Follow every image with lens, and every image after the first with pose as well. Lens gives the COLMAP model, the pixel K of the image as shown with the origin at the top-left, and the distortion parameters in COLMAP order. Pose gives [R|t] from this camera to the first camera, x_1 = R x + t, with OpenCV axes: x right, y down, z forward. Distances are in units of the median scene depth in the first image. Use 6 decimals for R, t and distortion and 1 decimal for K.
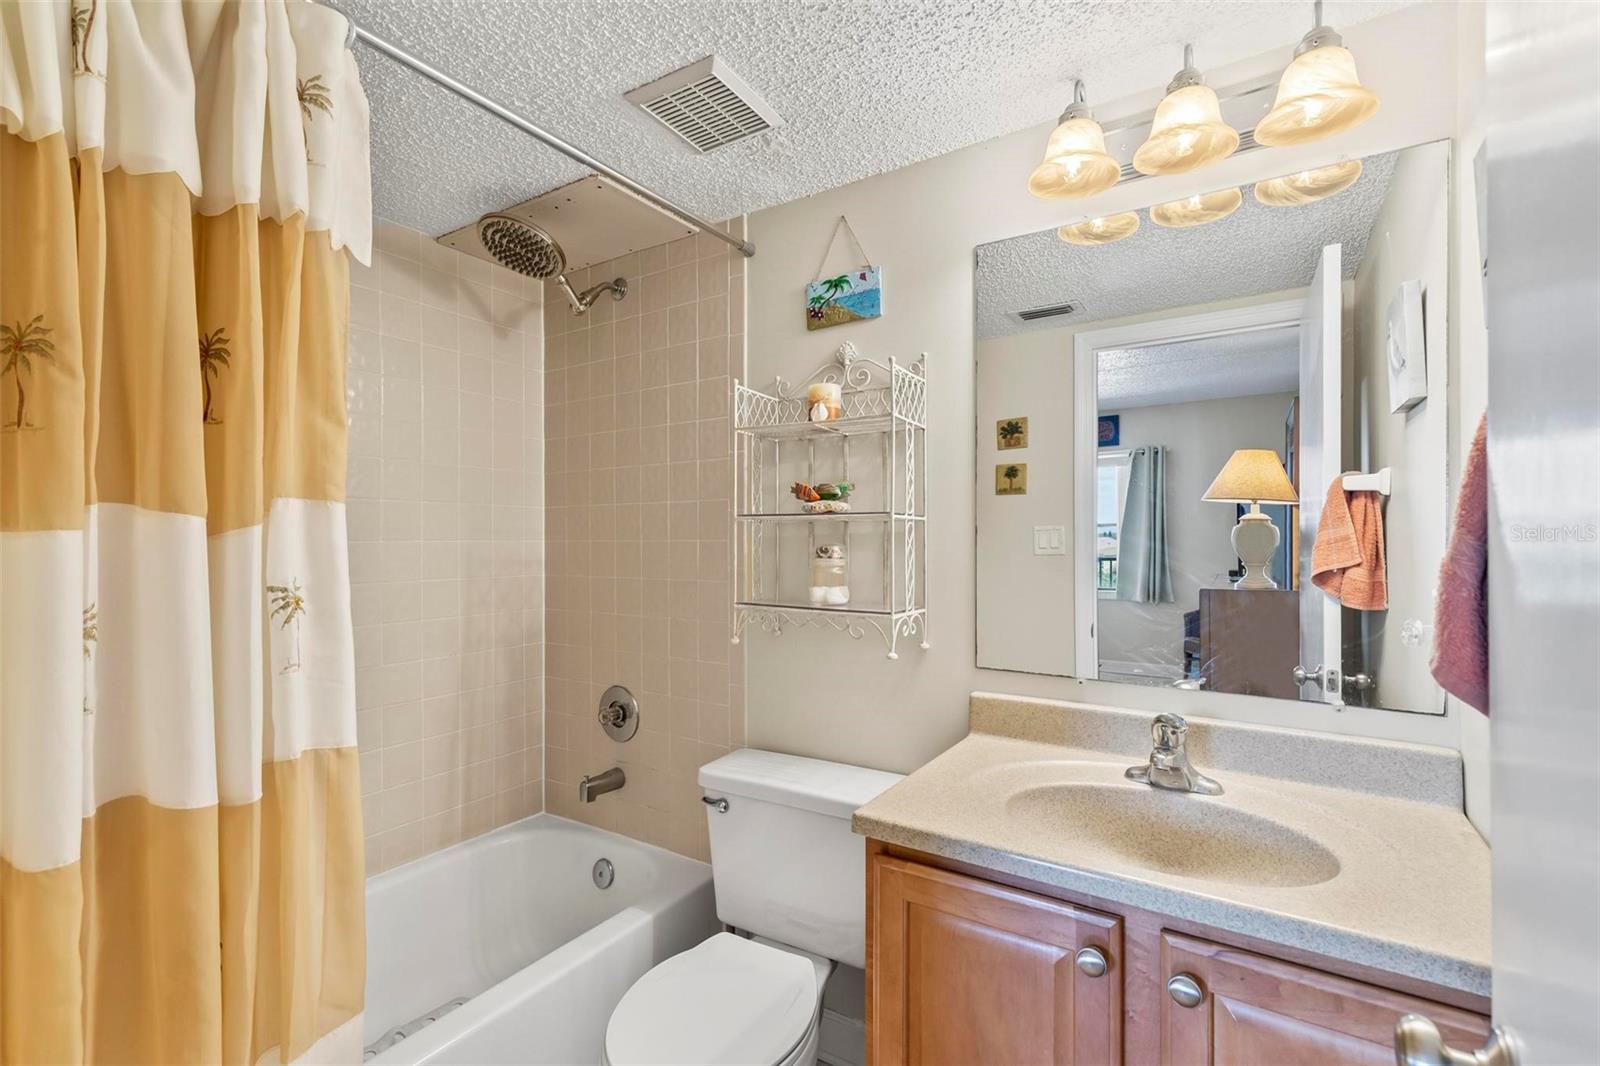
lens RADIAL K [[727.4, 0, 802.4], [0, 727.4, 543.6], [0, 0, 1]] dist [0.009003, -0.000684]
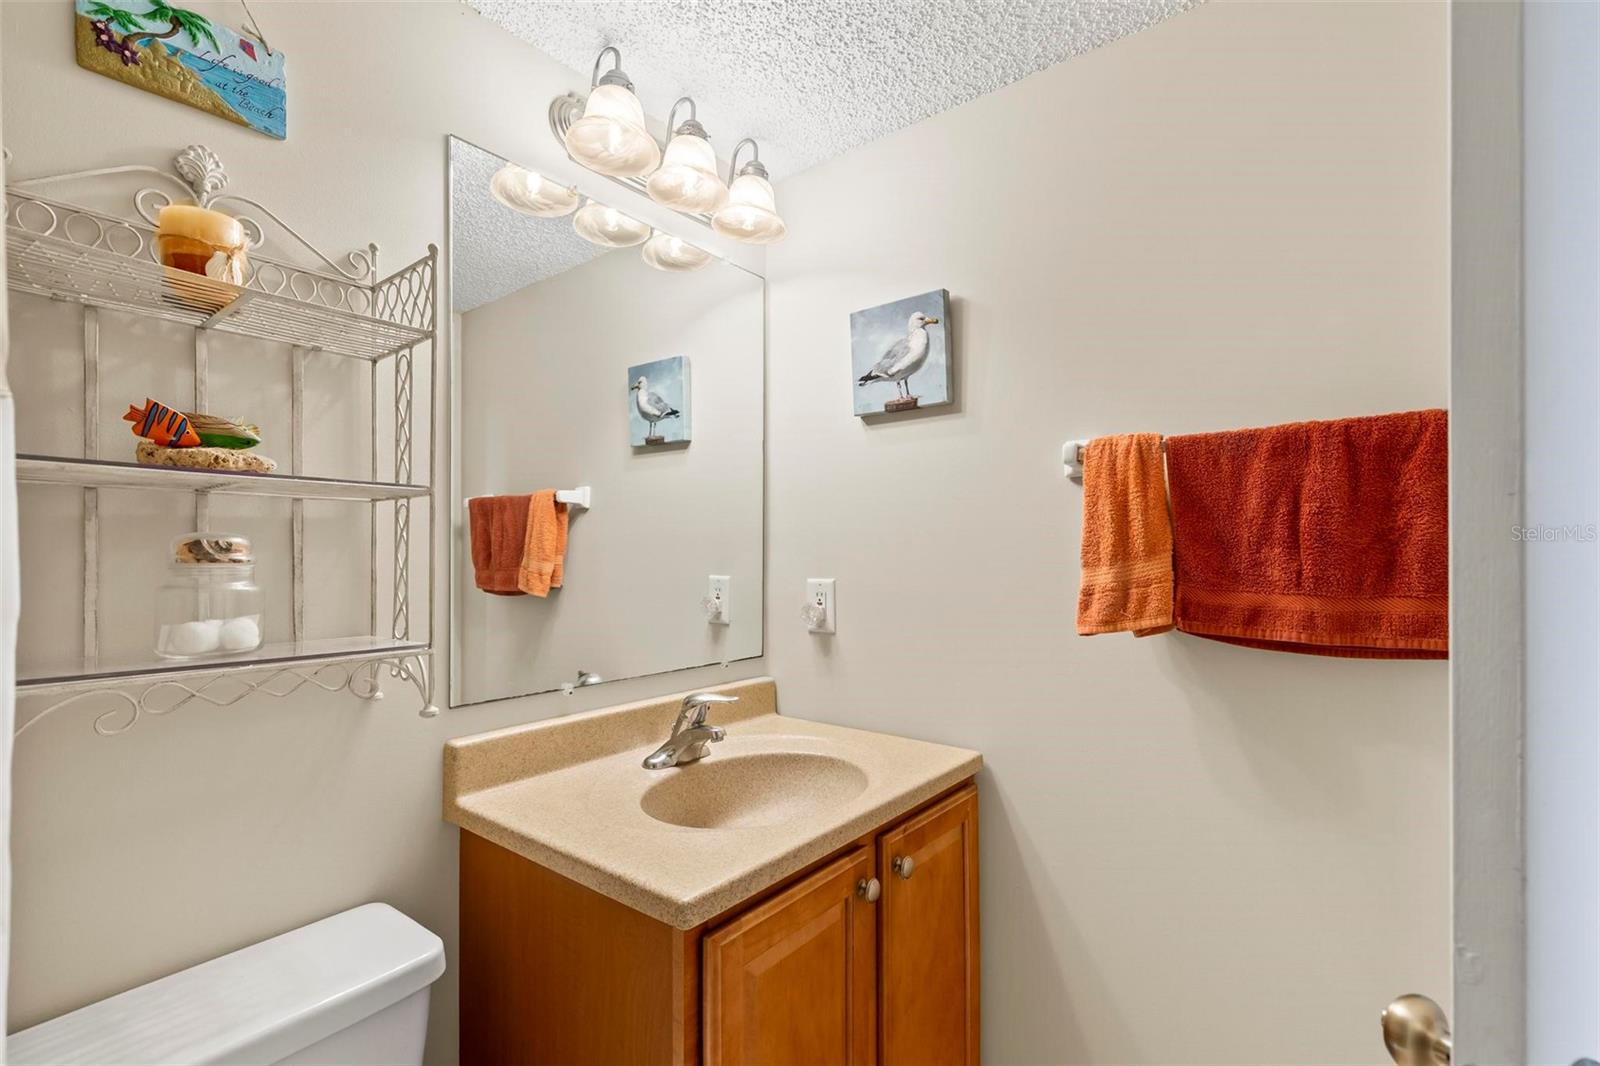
lens RADIAL K [[745.4, 0, 795.9], [0, 745.4, 529.5], [0, 0, 1]] dist [0.040447, -0.000265]
pose [[0.103281, 0.024355, 0.994354, -0.450485], [0.011888, 0.999599, -0.025718, 0.015272], [-0.994581, 0.014477, 0.102950, 0.544393]]
